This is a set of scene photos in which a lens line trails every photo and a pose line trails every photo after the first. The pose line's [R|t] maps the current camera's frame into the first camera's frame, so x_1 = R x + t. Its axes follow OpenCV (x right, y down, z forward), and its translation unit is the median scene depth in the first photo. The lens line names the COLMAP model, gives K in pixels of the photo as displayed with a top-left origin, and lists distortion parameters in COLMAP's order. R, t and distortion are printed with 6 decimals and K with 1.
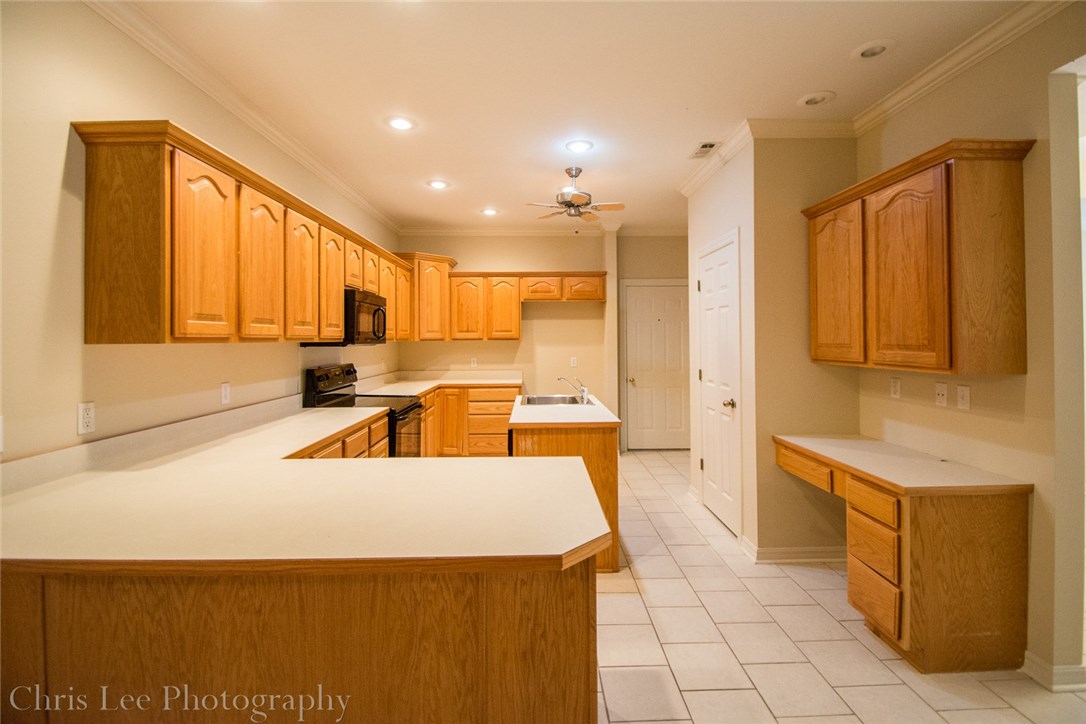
lens RADIAL K [[484.5, 0, 540.5], [0, 484.5, 335.1], [0, 0, 1]] dist [0.002602, -0.009671]
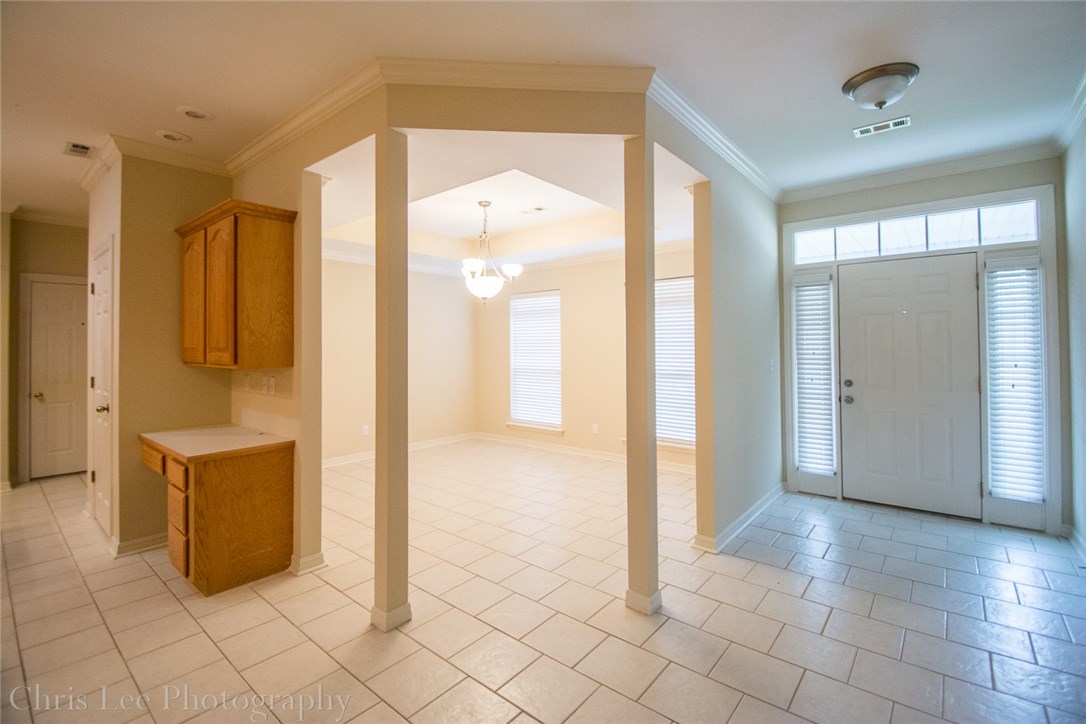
lens RADIAL K [[484.5, 0, 540.5], [0, 484.5, 335.1], [0, 0, 1]] dist [0.002602, -0.009671]
pose [[0.655478, 0.014807, 0.755069, 0.256380], [-0.003123, 0.999852, -0.016896, 0.003749], [-0.755207, 0.008716, 0.655428, -0.379869]]
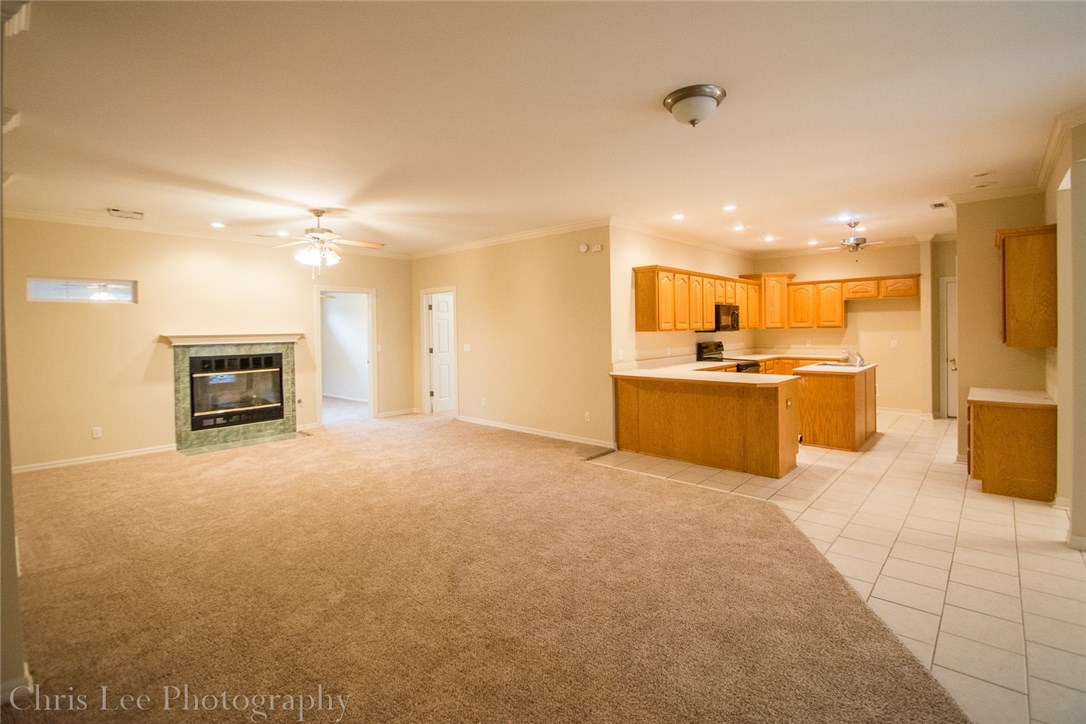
lens RADIAL K [[484.5, 0, 540.5], [0, 484.5, 335.1], [0, 0, 1]] dist [0.002602, -0.009671]
pose [[0.721877, 0.003649, -0.692011, 0.569671], [0.016919, 0.999594, 0.022920, -0.029042], [0.691814, -0.028254, 0.721523, -1.176626]]
